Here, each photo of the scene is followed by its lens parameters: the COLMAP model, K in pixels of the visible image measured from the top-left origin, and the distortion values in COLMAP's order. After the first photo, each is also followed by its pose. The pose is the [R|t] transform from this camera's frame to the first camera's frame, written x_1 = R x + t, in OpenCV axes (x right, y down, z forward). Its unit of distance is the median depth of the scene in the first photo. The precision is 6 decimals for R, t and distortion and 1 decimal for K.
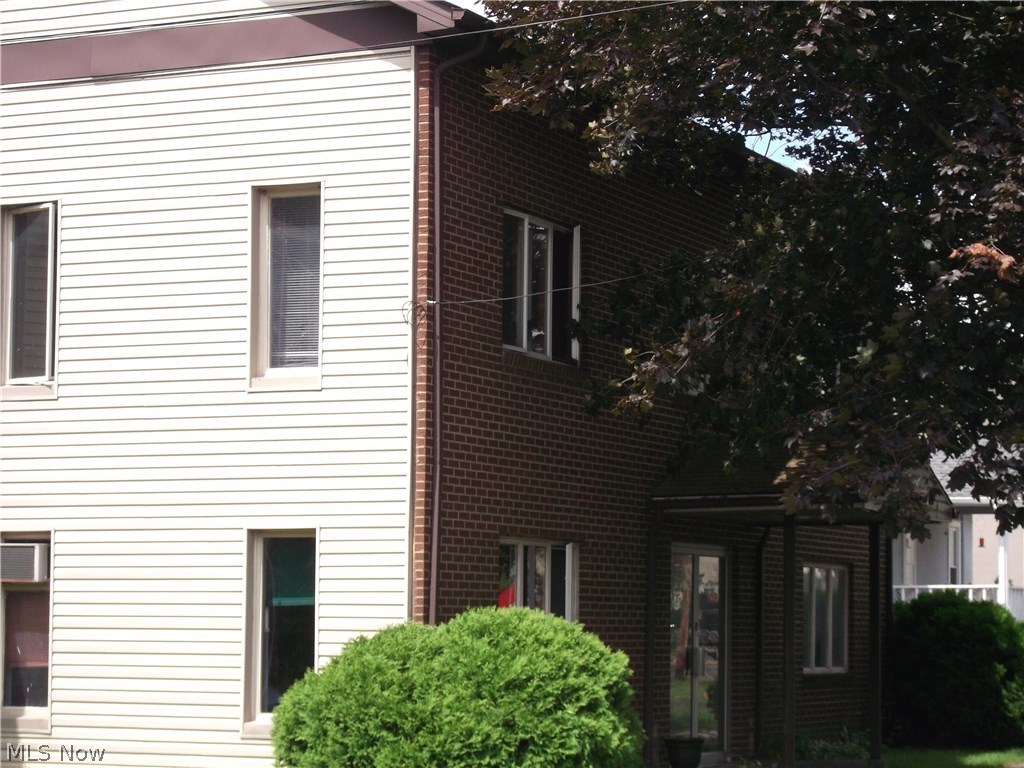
lens RADIAL K [[2893.5, 0, 510.2], [0, 2893.5, 380.0], [0, 0, 1]] dist [-0.109818, 0.000000]
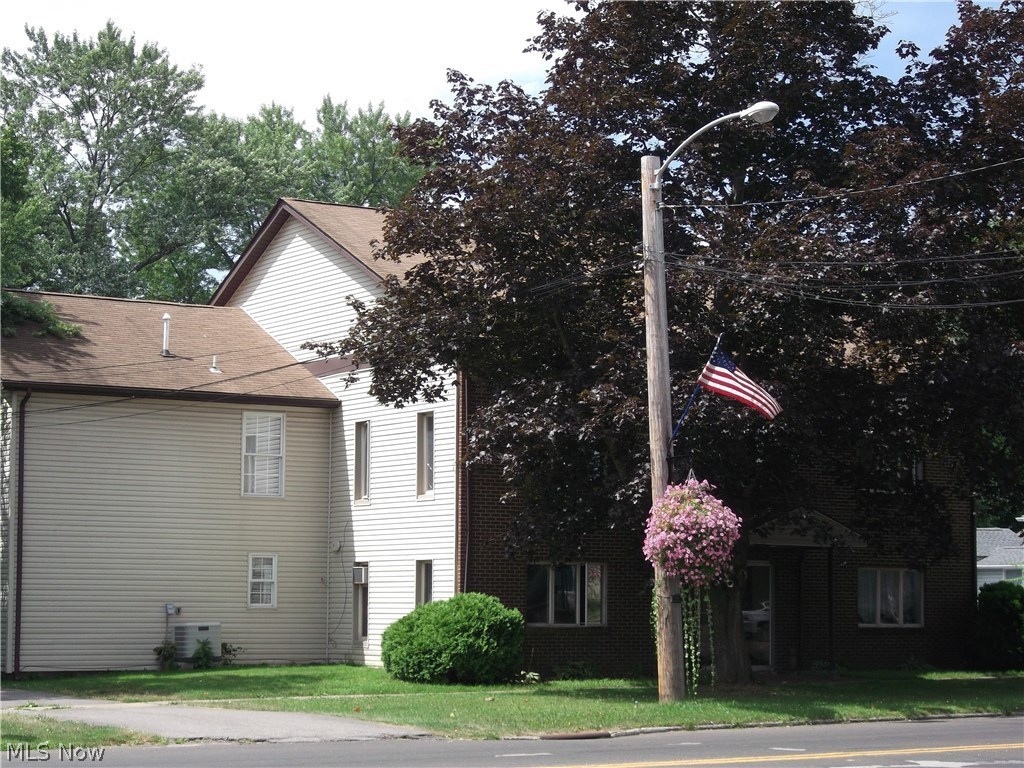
lens RADIAL K [[2262.7, 0, 517.7], [0, 2262.7, 381.8], [0, 0, 1]] dist [-0.042633, 0.000000]
pose [[0.837017, -0.056127, -0.544291, 0.989523], [0.047186, 0.998424, -0.030394, -0.033203], [0.545139, -0.000243, 0.838346, -0.495406]]
